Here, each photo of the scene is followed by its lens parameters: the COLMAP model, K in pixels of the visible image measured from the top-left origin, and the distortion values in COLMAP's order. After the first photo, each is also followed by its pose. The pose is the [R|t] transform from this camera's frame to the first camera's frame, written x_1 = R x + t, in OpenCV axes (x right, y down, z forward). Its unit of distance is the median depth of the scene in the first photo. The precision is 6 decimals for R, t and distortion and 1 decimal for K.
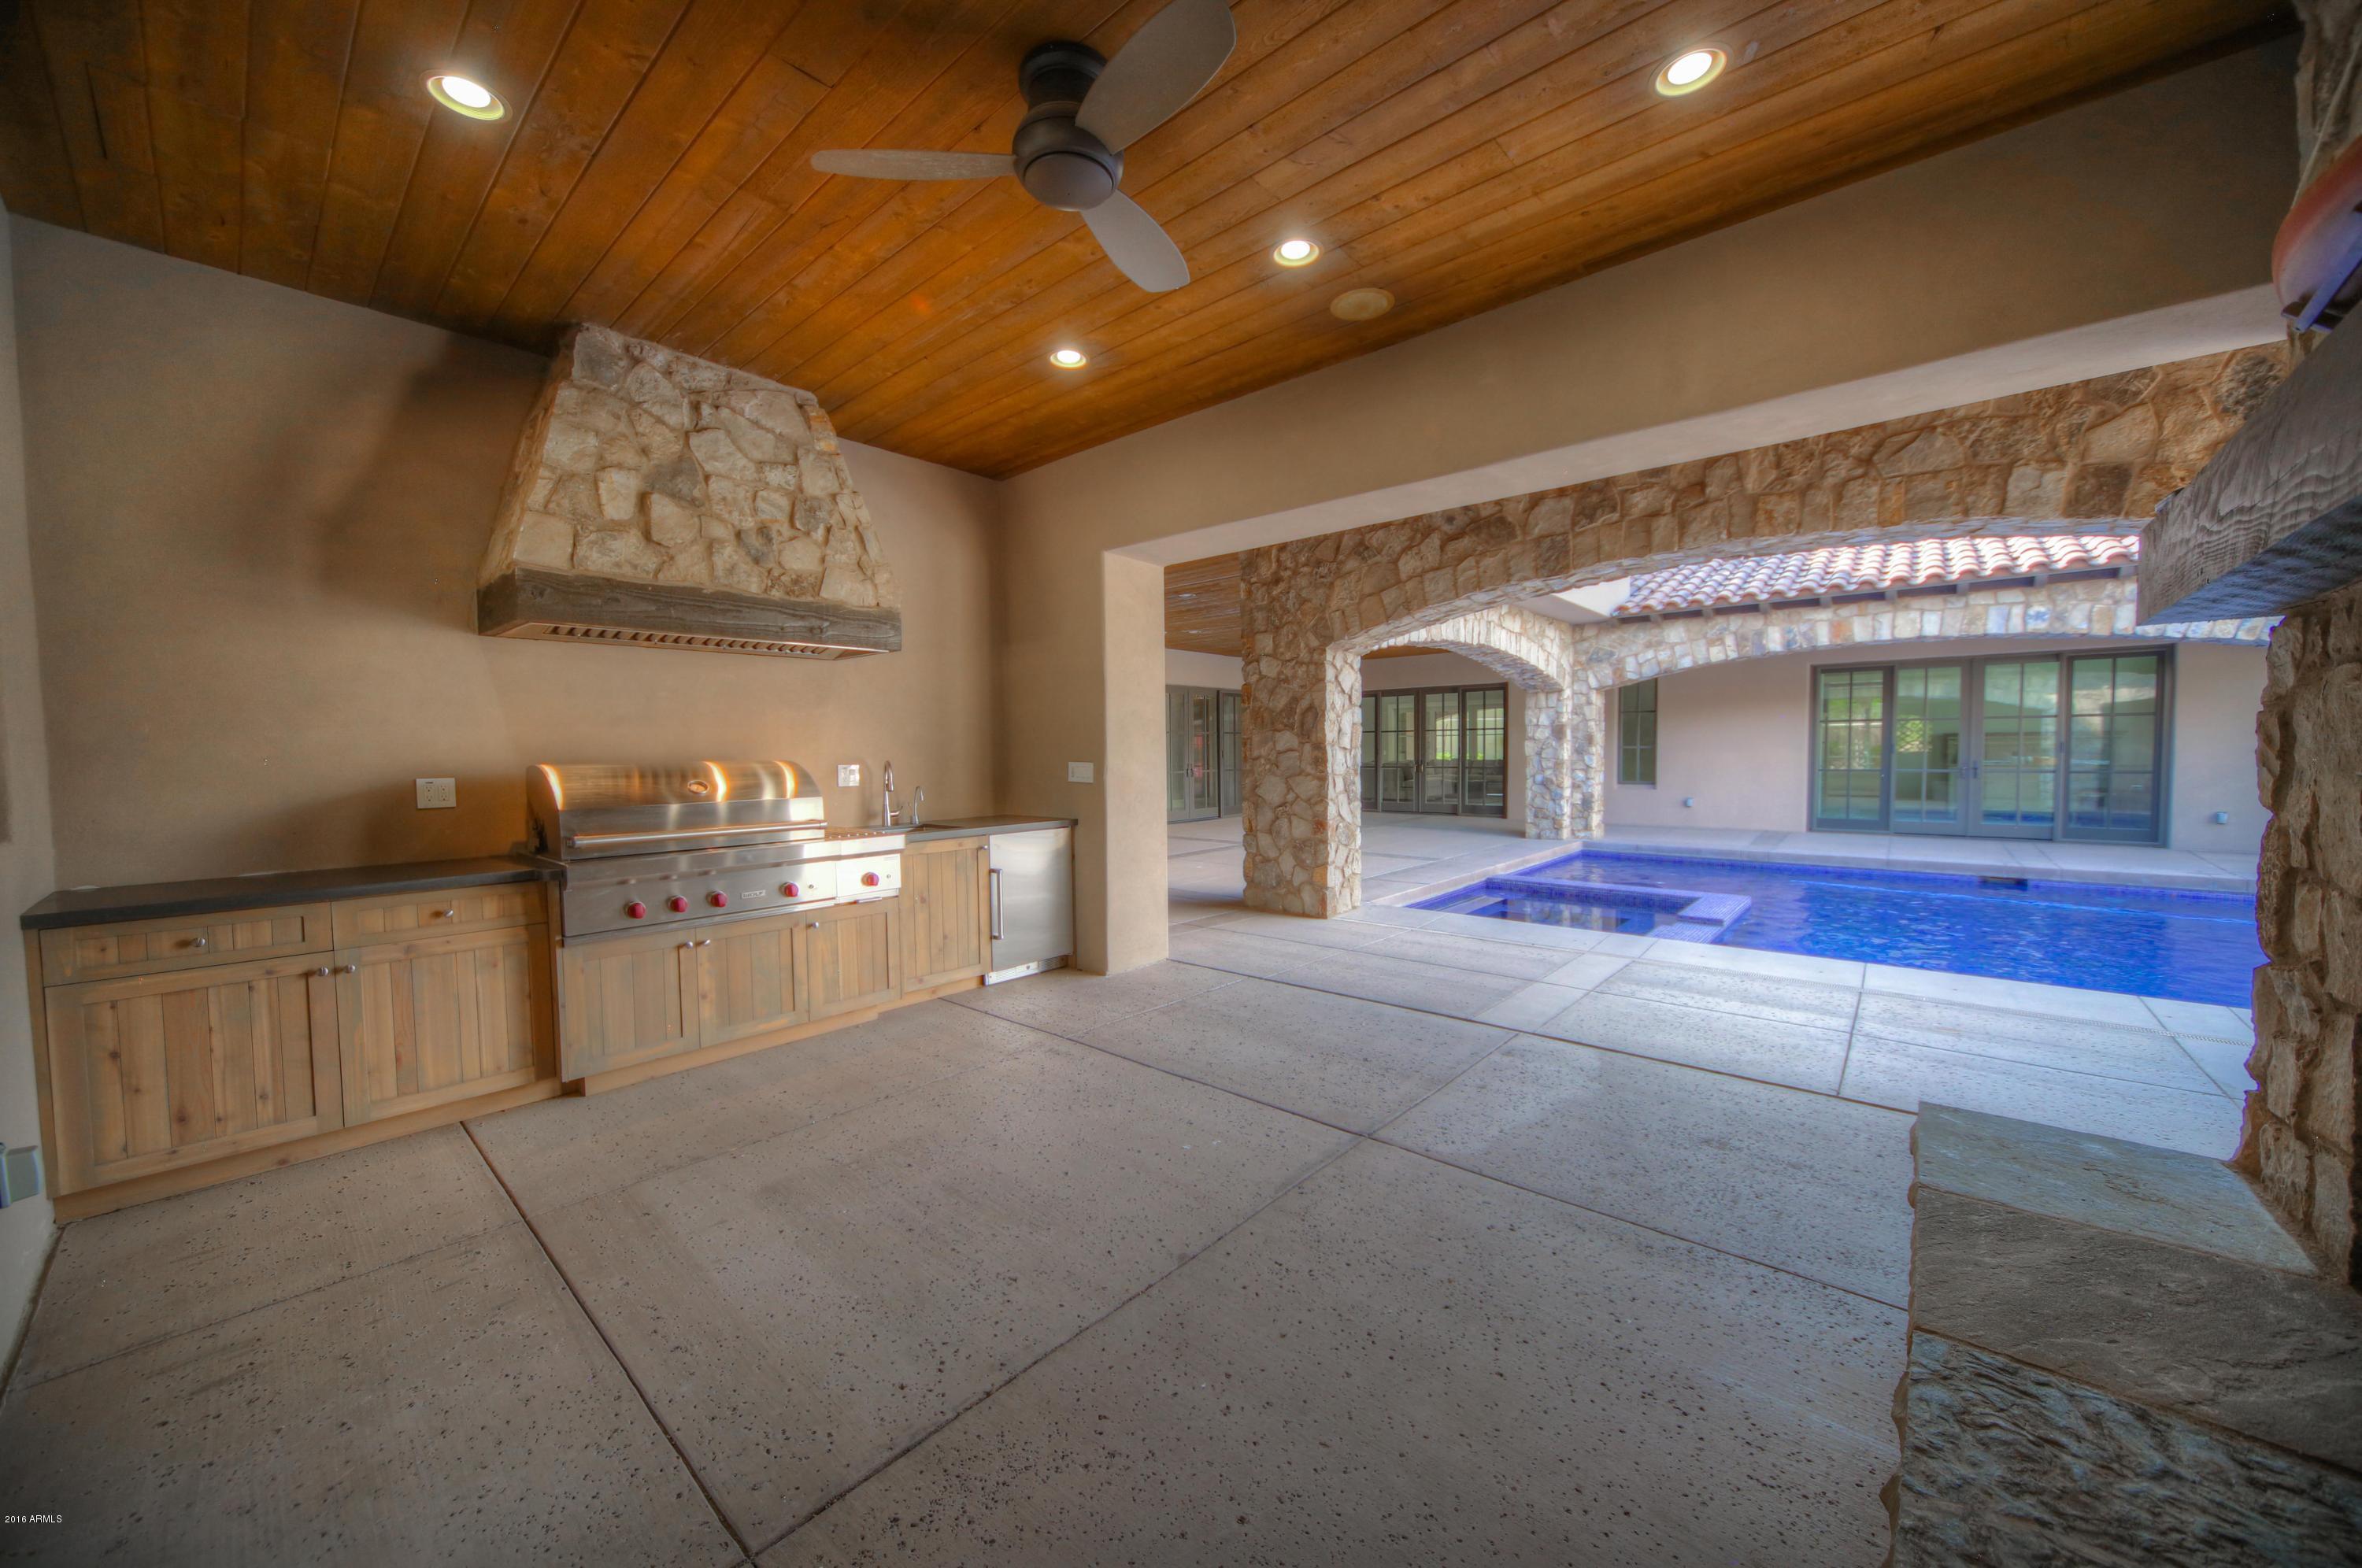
lens RADIAL K [[870.4, 0, 1181.0], [0, 870.4, 784.0], [0, 0, 1]] dist [-0.000075, 0.000031]
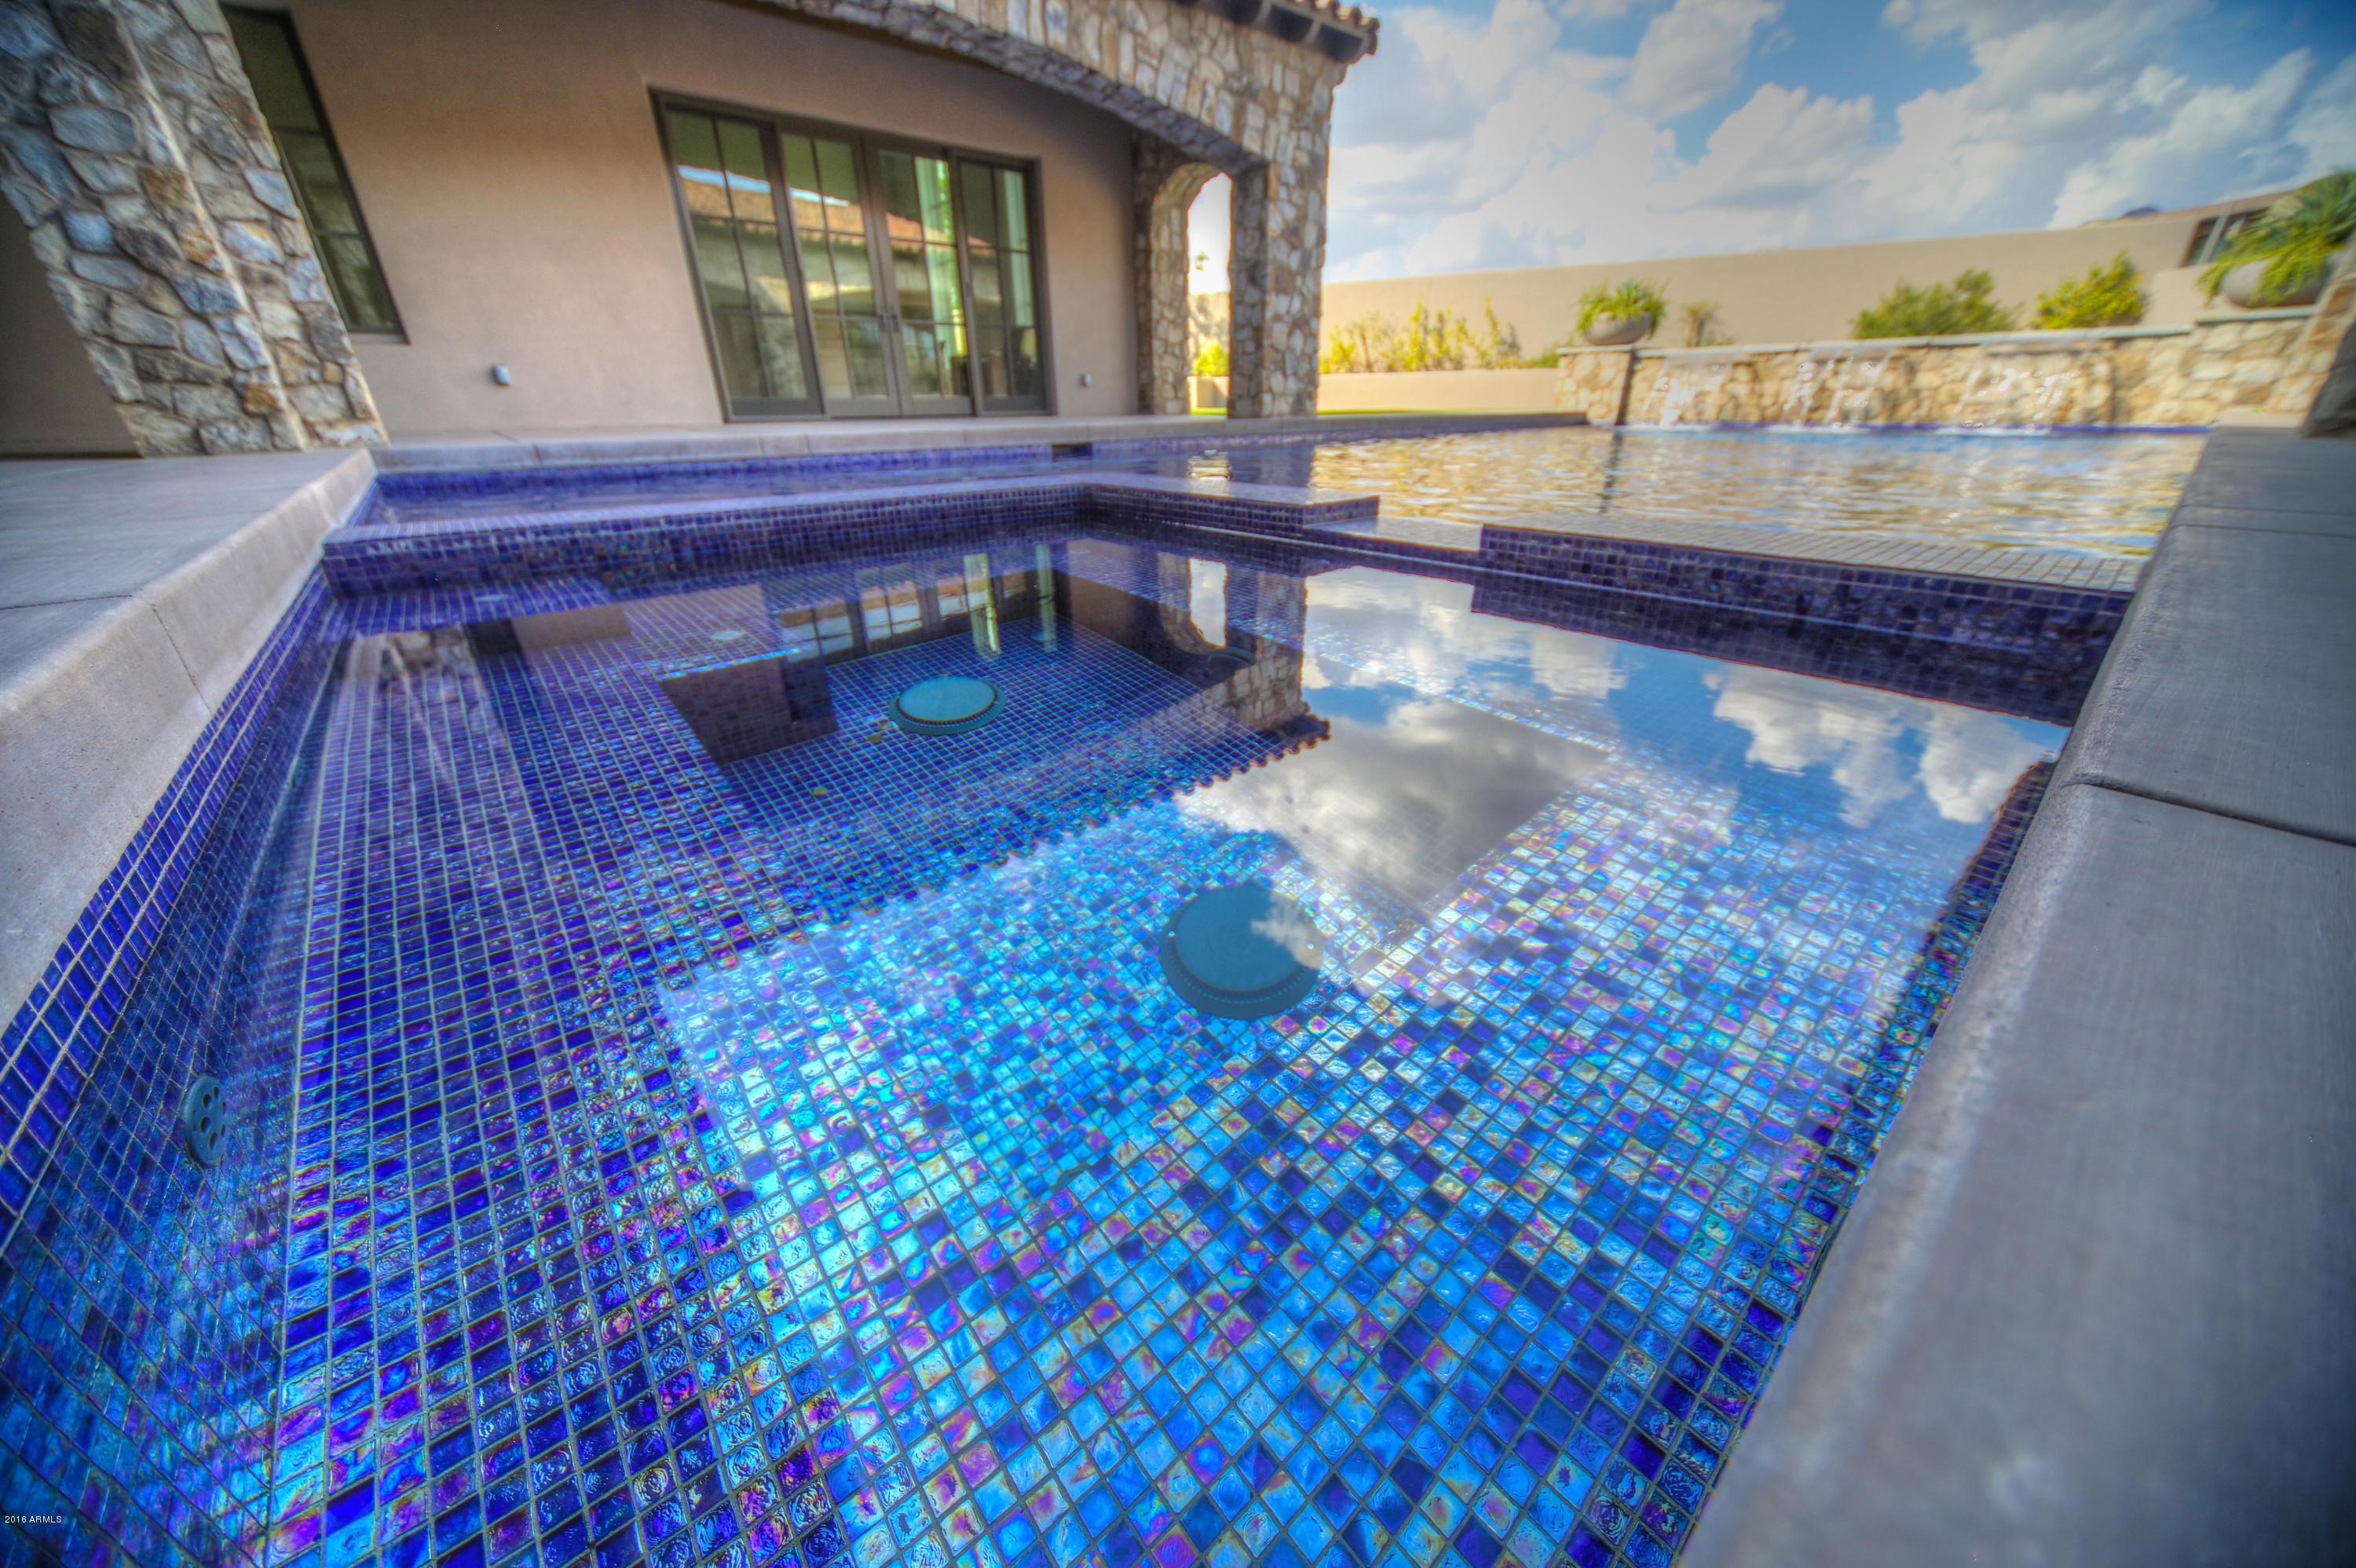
lens RADIAL K [[795.0, 0, 1178.0], [0, 795.0, 784.0], [0, 0, 1]] dist [0.000048, 0.000077]
pose [[0.133621, -0.416993, 0.899034, 0.140176], [0.047001, 0.908815, 0.414544, 0.069633], [-0.989917, -0.013136, 0.141036, 0.595780]]
